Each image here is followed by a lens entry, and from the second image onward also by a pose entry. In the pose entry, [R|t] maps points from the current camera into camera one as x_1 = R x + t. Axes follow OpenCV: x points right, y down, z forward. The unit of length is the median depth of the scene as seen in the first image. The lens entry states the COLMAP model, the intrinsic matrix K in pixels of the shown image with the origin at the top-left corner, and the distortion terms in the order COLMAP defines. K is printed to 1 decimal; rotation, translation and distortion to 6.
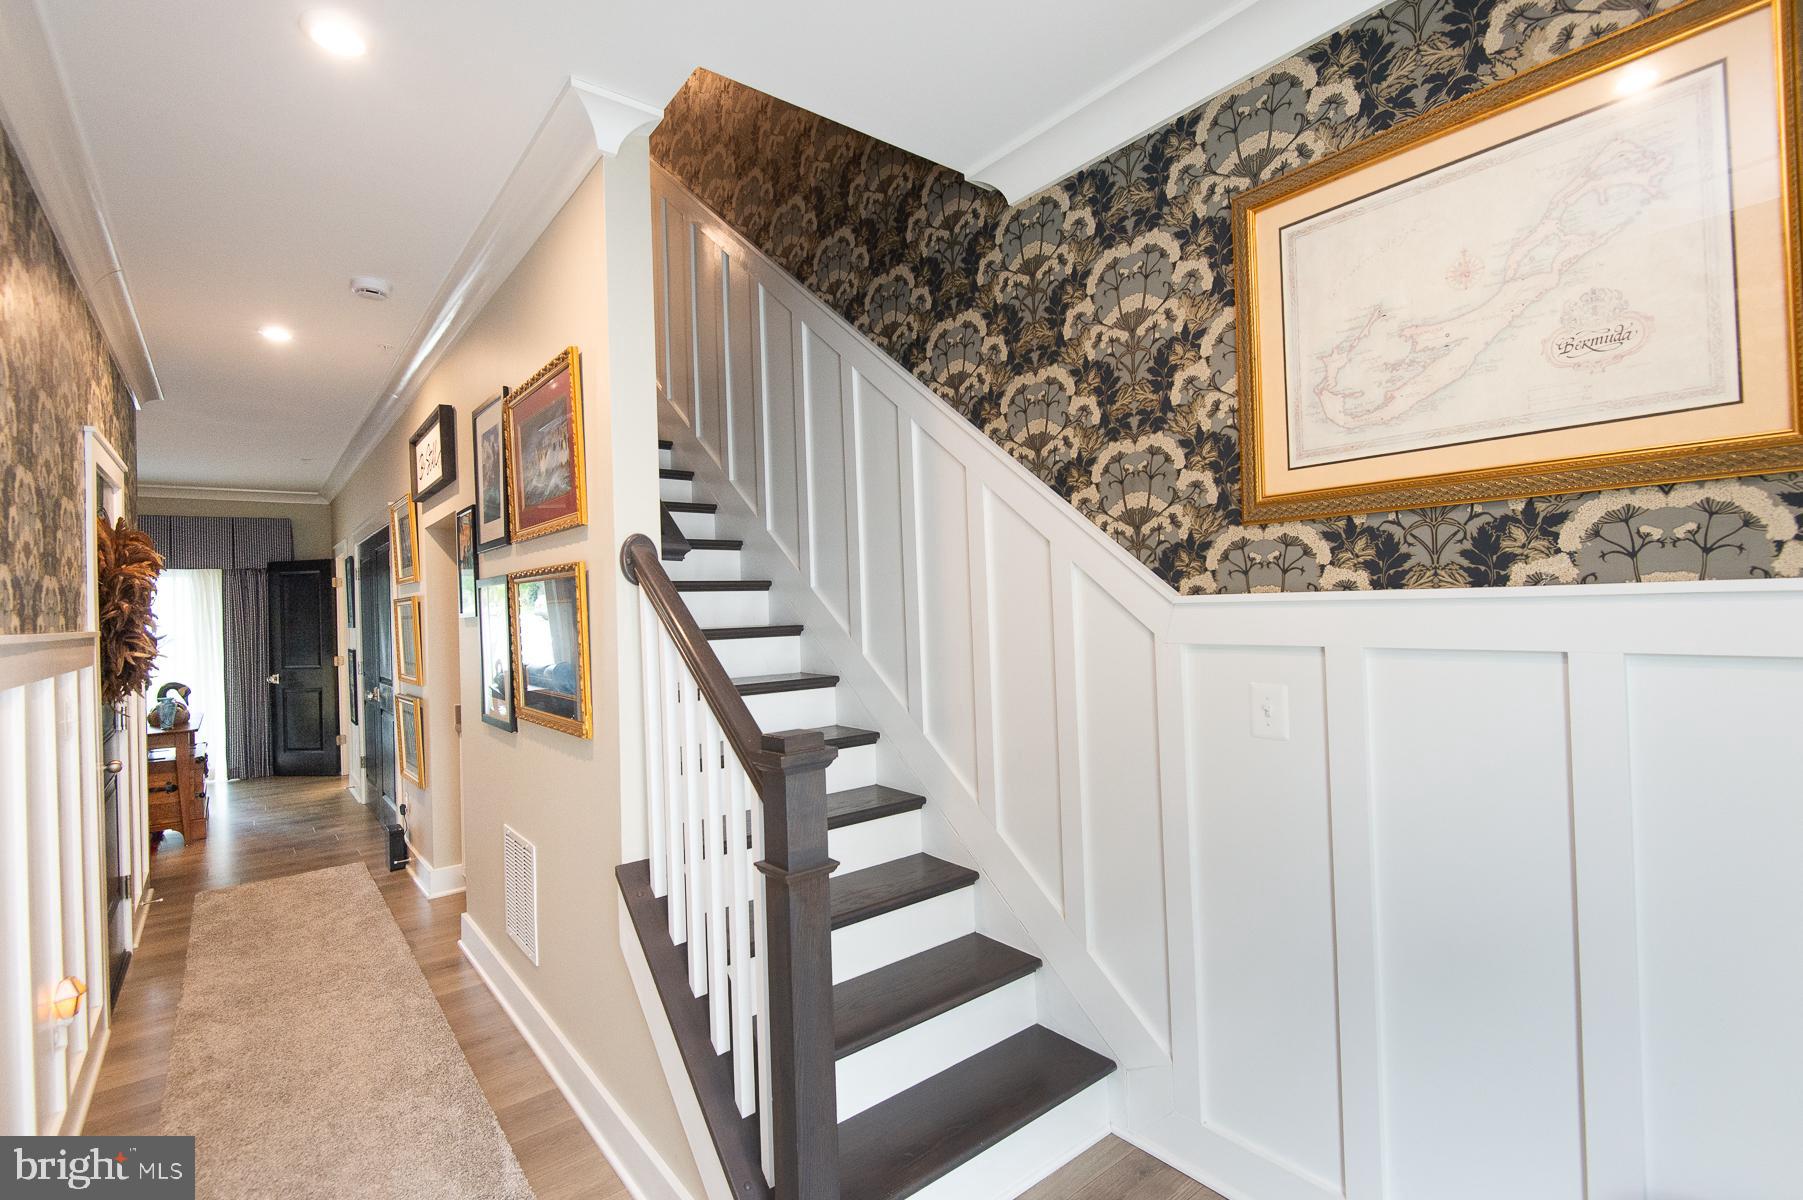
lens RADIAL K [[833.8, 0, 891.0], [0, 833.8, 595.3], [0, 0, 1]] dist [0.032432, -0.019712]
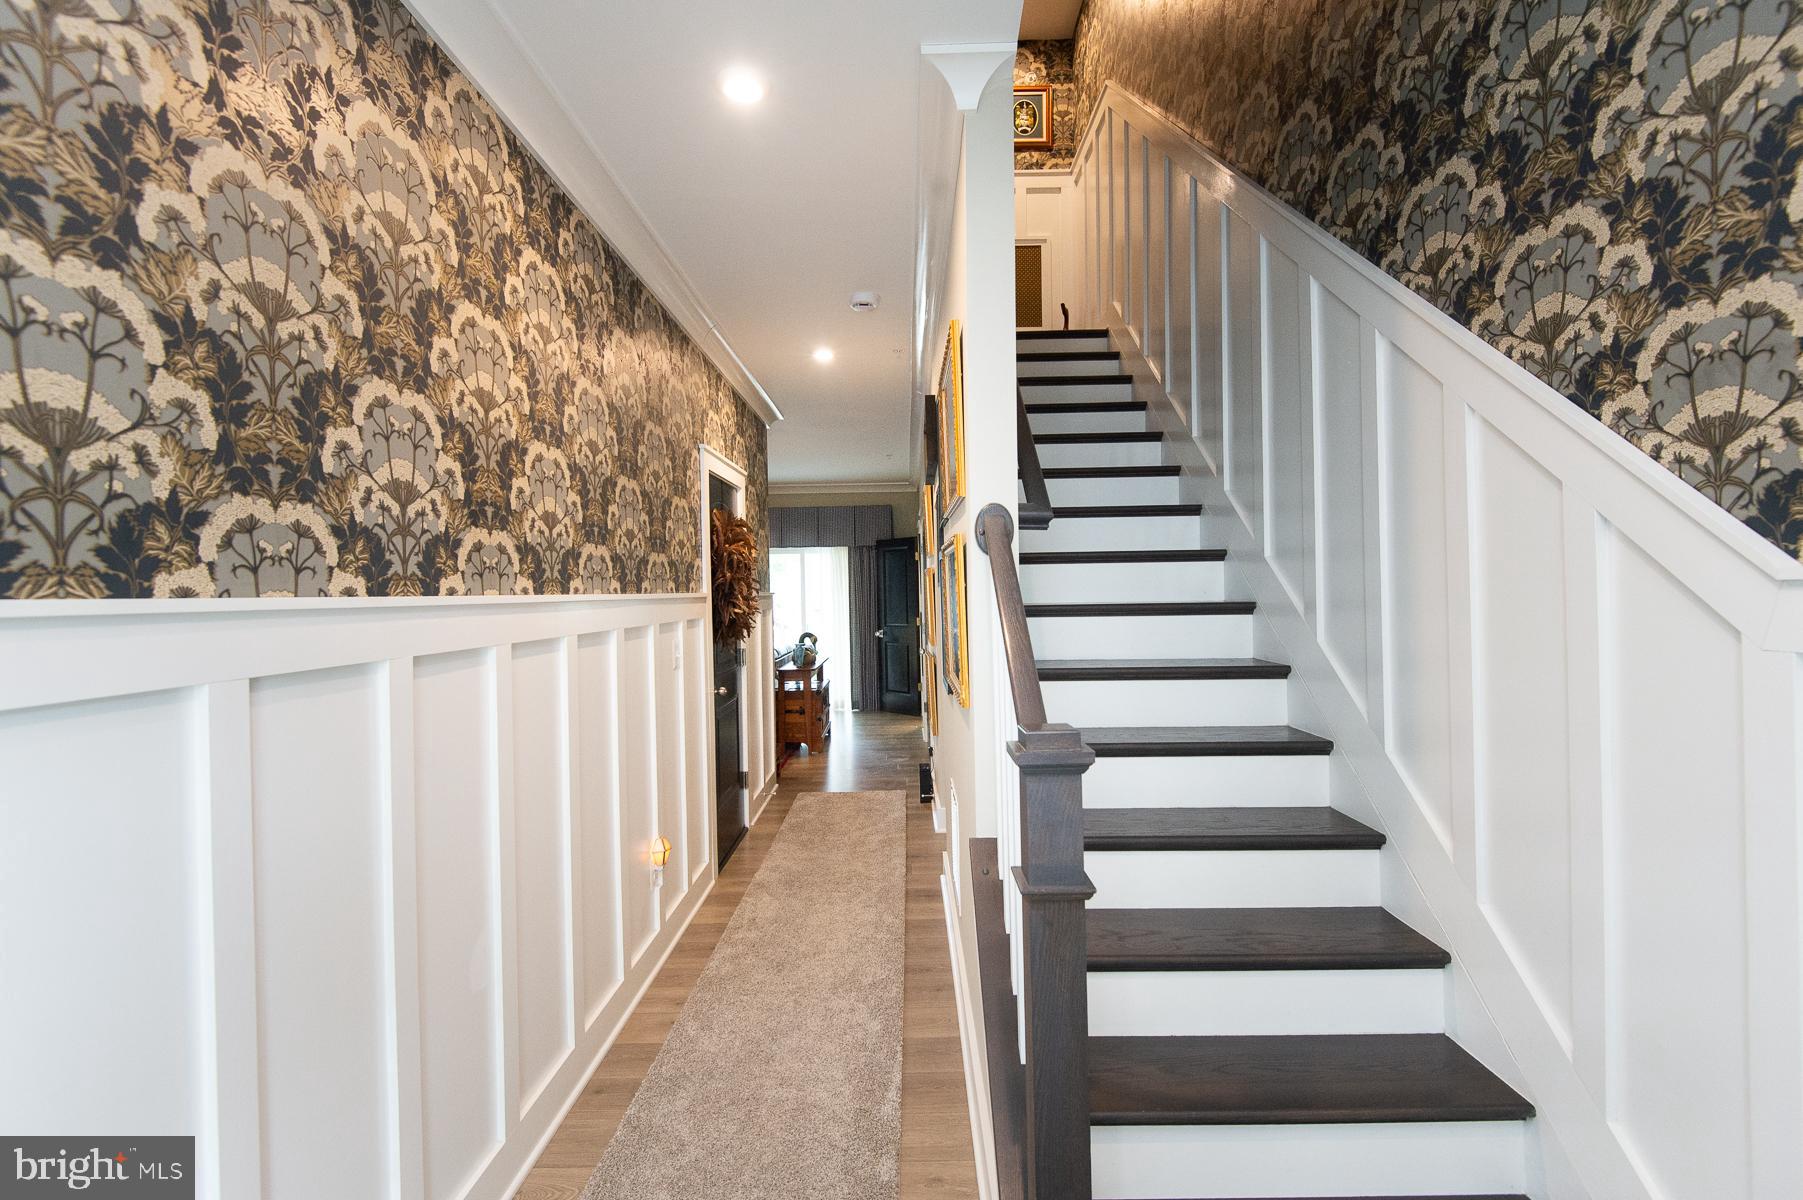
lens RADIAL K [[833.8, 0, 894.8], [0, 833.8, 593.2], [0, 0, 1]] dist [0.032432, -0.019712]
pose [[0.778181, 0.019294, -0.627744, 0.181680], [0.000920, 0.999492, 0.031860, -0.000100], [0.628039, -0.025370, 0.777768, 0.149587]]
